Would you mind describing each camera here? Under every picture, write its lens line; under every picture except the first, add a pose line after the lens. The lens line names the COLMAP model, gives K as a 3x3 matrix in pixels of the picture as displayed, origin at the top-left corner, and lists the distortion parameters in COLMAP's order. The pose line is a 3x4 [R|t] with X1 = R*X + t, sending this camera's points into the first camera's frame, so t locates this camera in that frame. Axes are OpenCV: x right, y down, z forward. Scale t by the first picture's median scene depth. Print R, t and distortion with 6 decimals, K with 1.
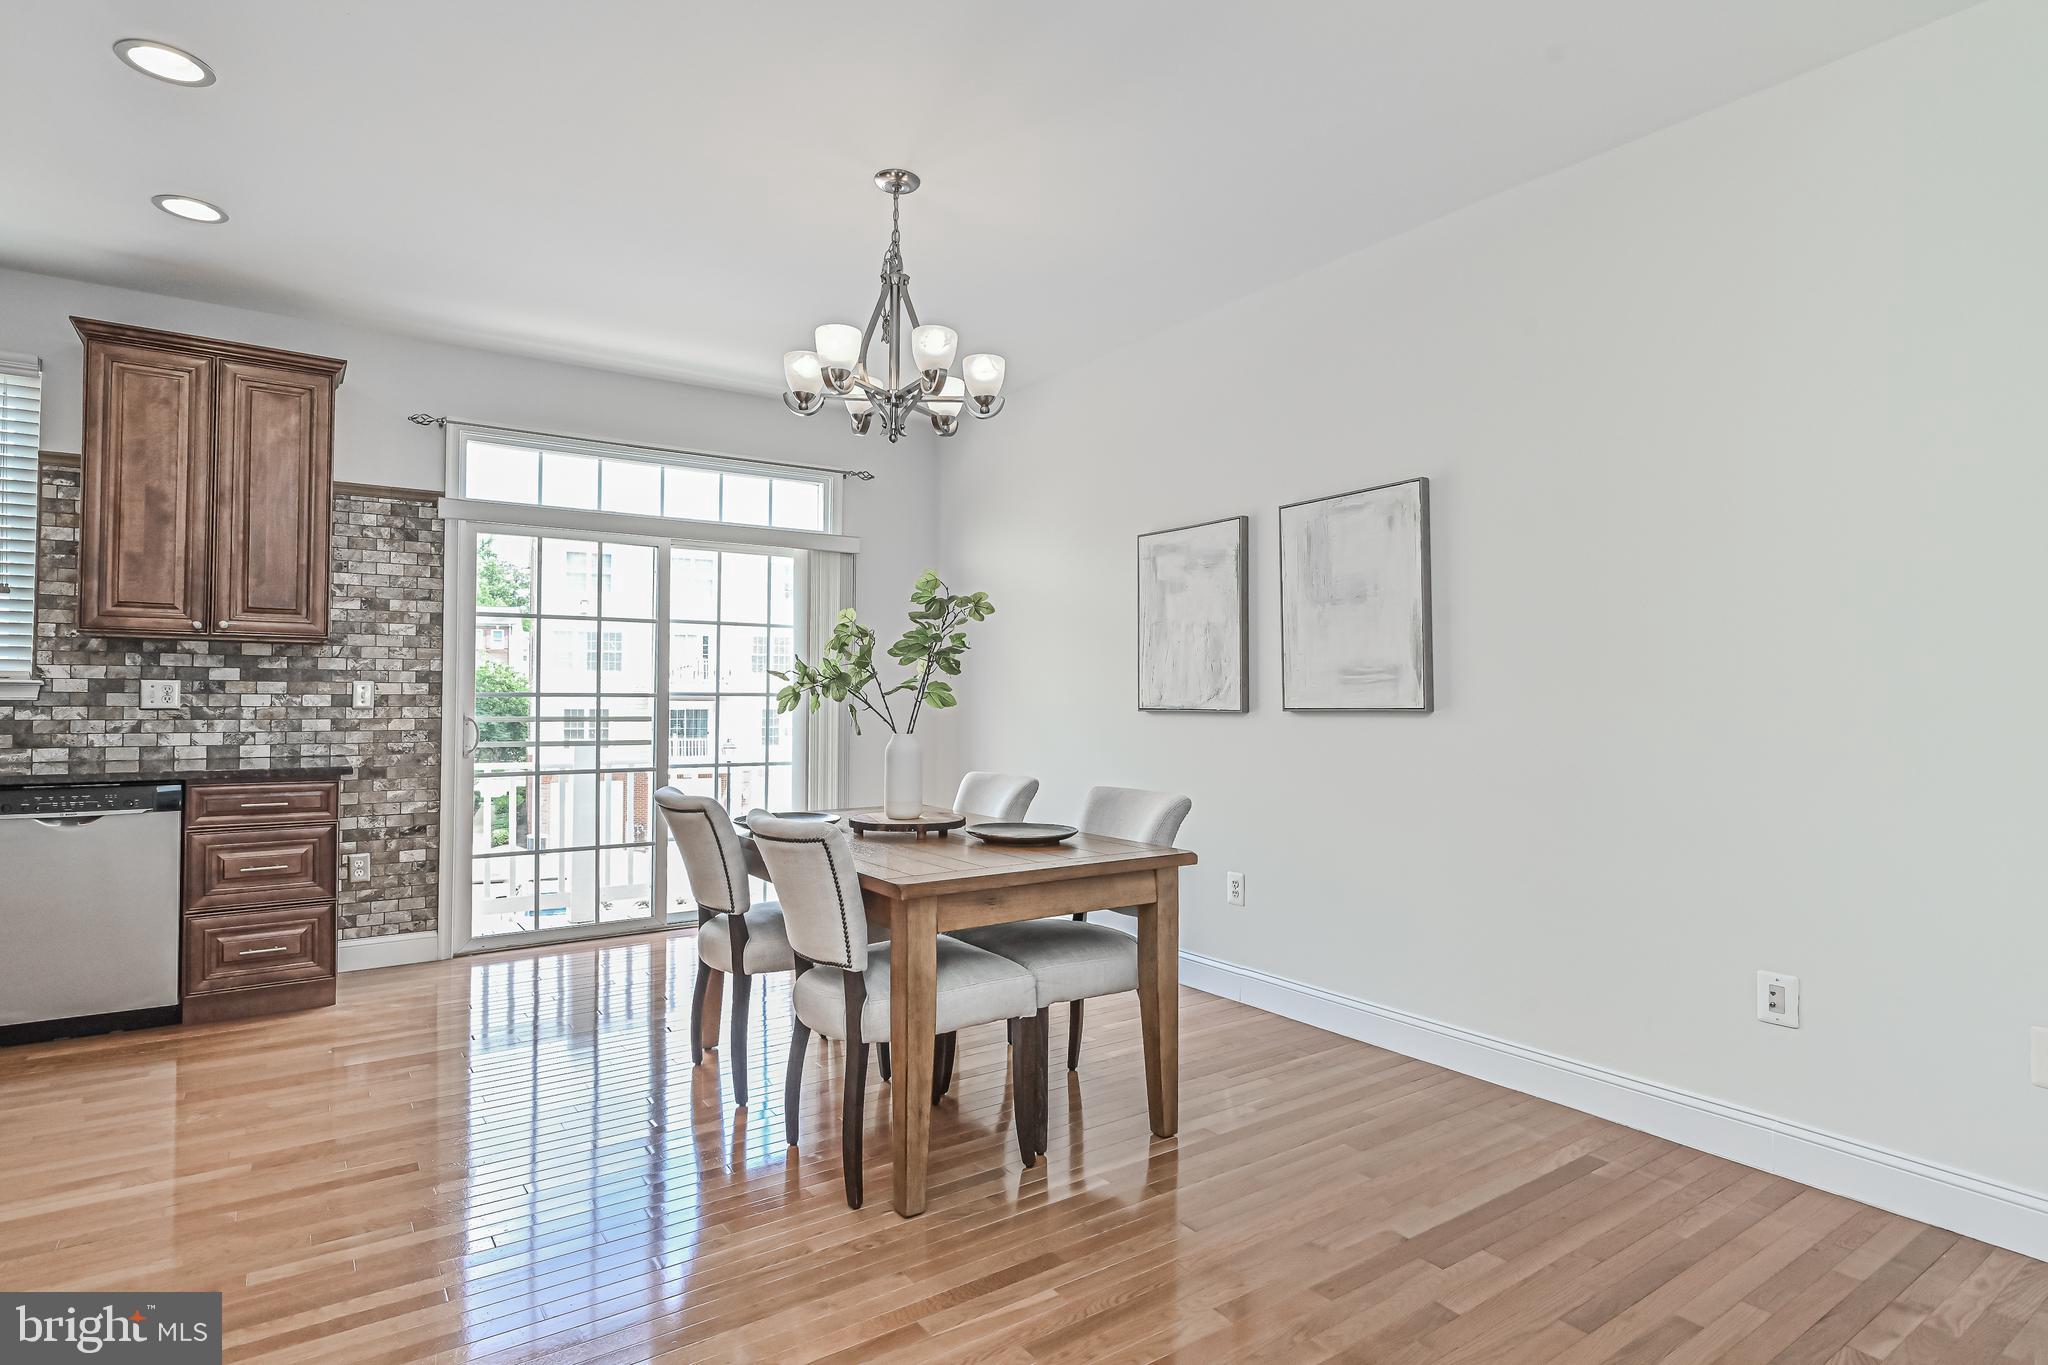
lens RADIAL K [[1075.6, 0, 1020.4], [0, 1075.6, 680.3], [0, 0, 1]] dist [-0.000373, 0.000576]
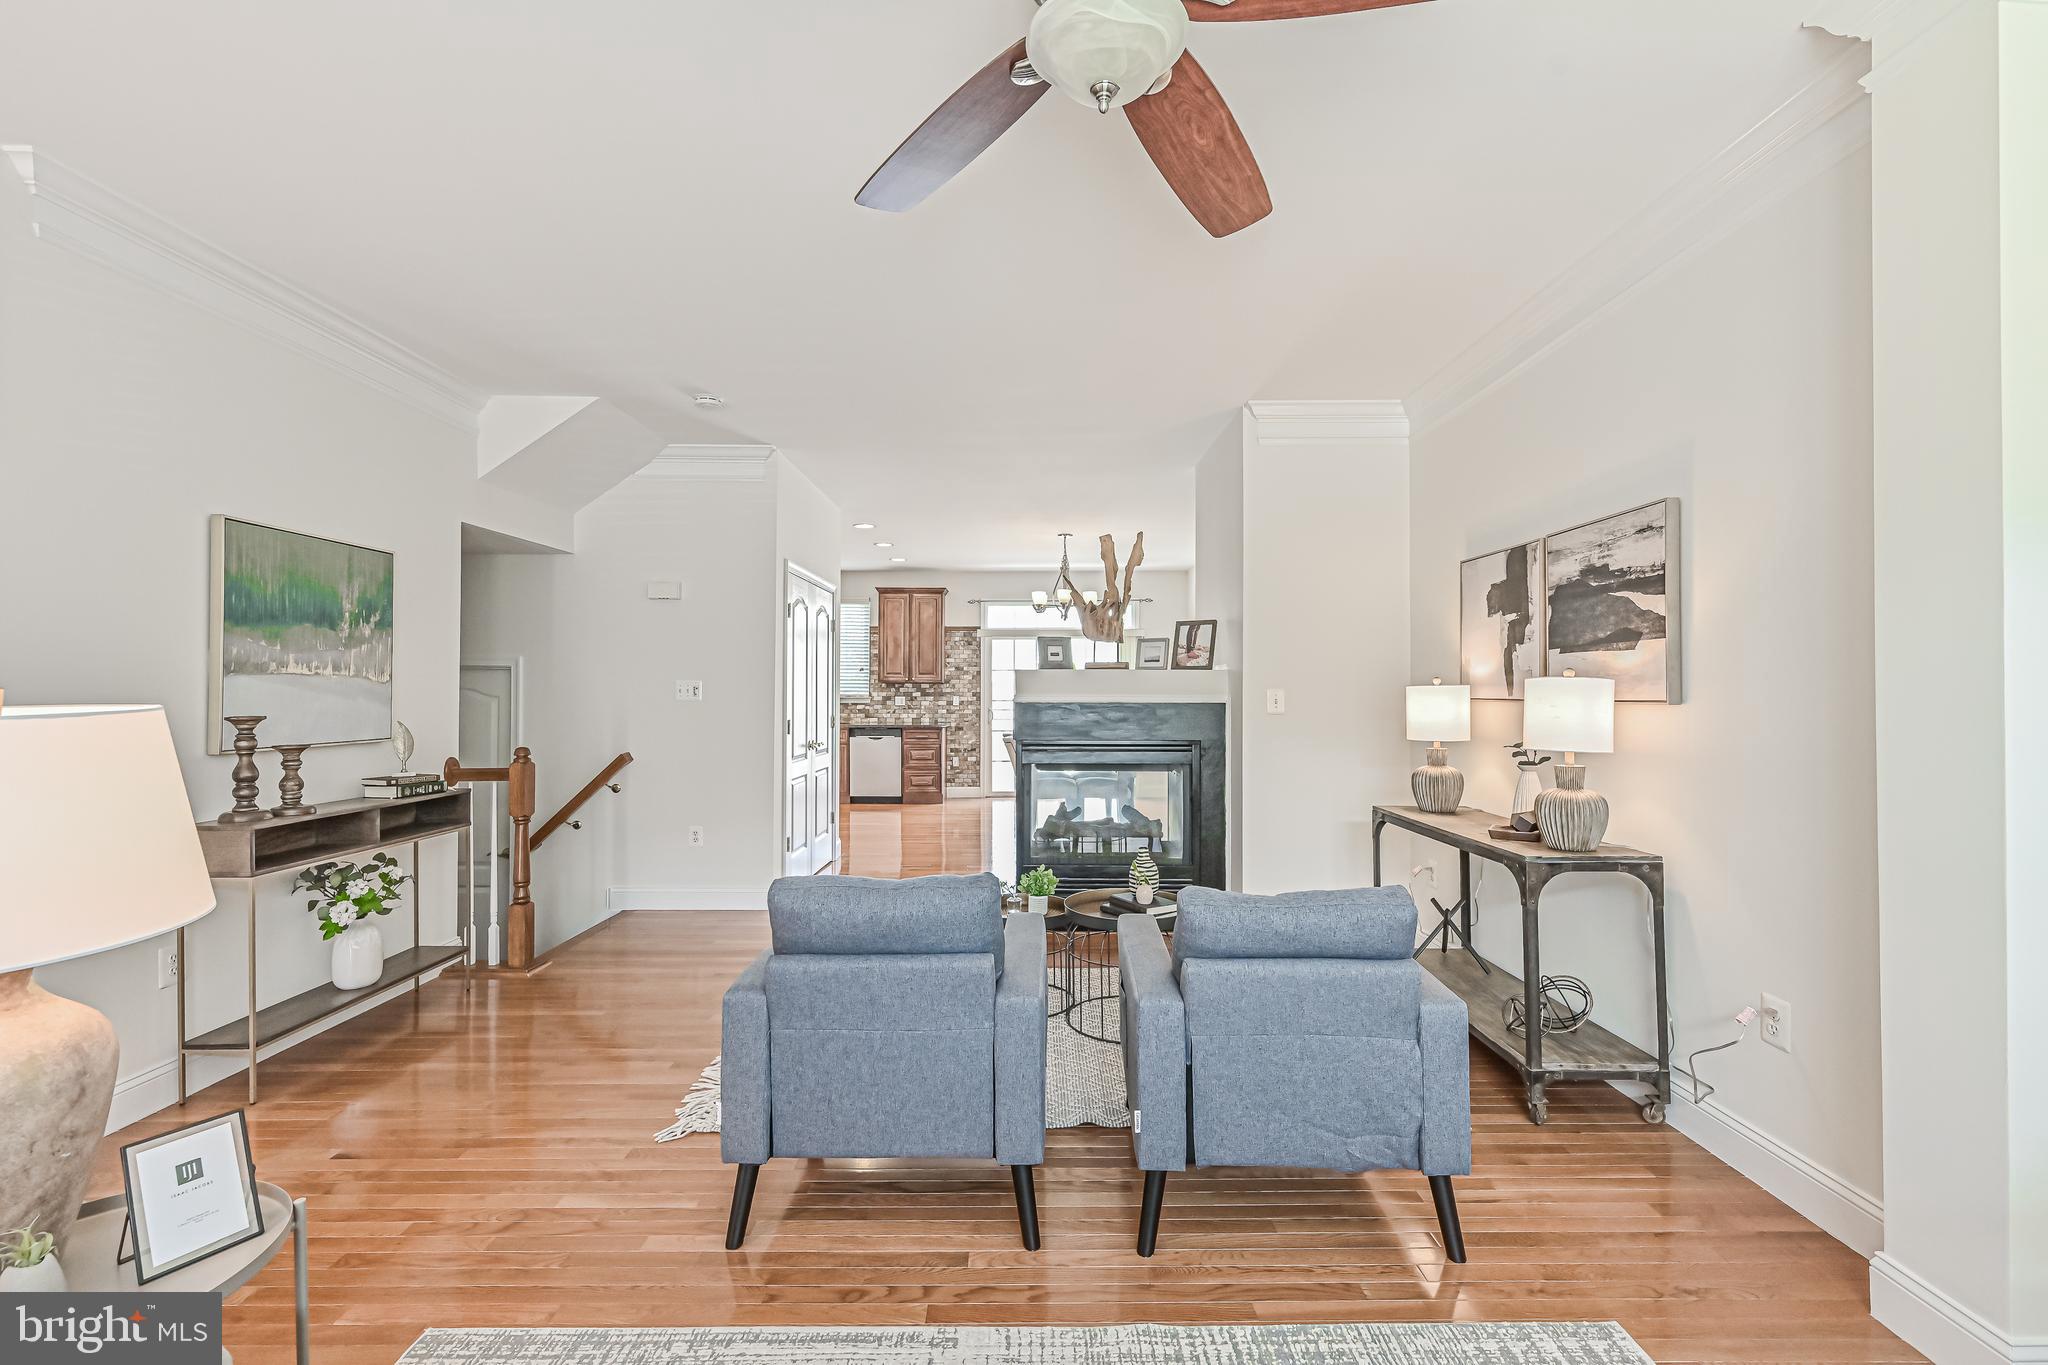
lens RADIAL K [[875.3, 0, 1027.1], [0, 875.3, 682.8], [0, 0, 1]] dist [-0.000910, -0.000089]
pose [[0.821543, -0.010874, -0.570043, 0.952613], [0.012623, 0.999920, -0.000882, -0.033095], [0.570007, -0.006471, 0.821614, -0.873945]]
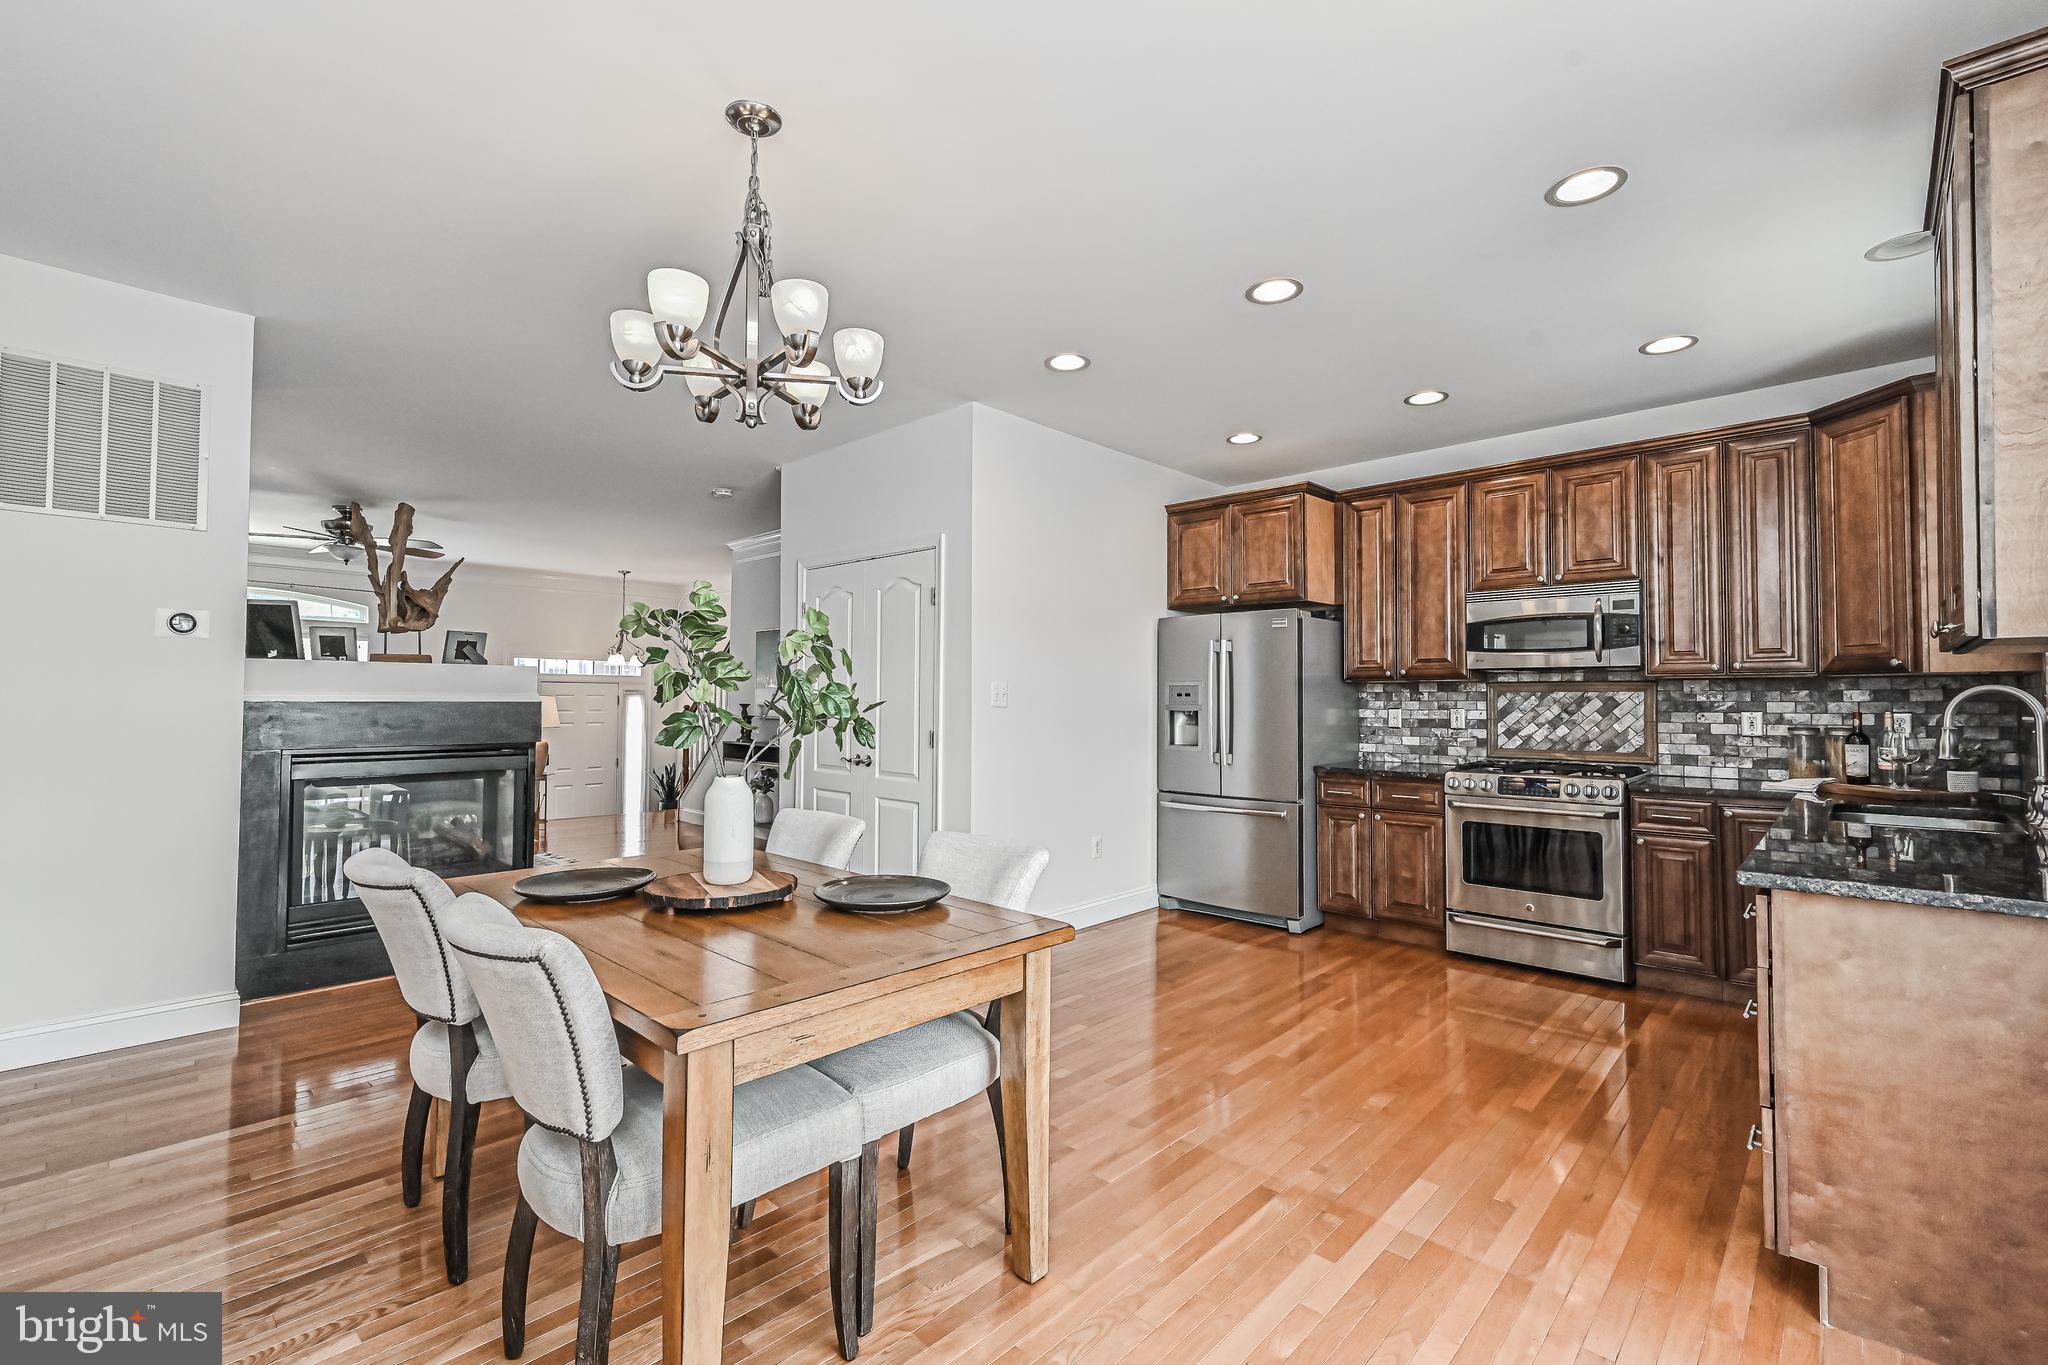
lens RADIAL K [[882.5, 0, 1024.4], [0, 882.5, 679.6], [0, 0, 1]] dist [-0.000564, 0.000118]
pose [[-0.979153, -0.017656, -0.202357, -0.150092], [-0.009963, 0.999191, -0.038973, 0.000848], [0.202882, -0.036145, -0.978536, 1.344614]]
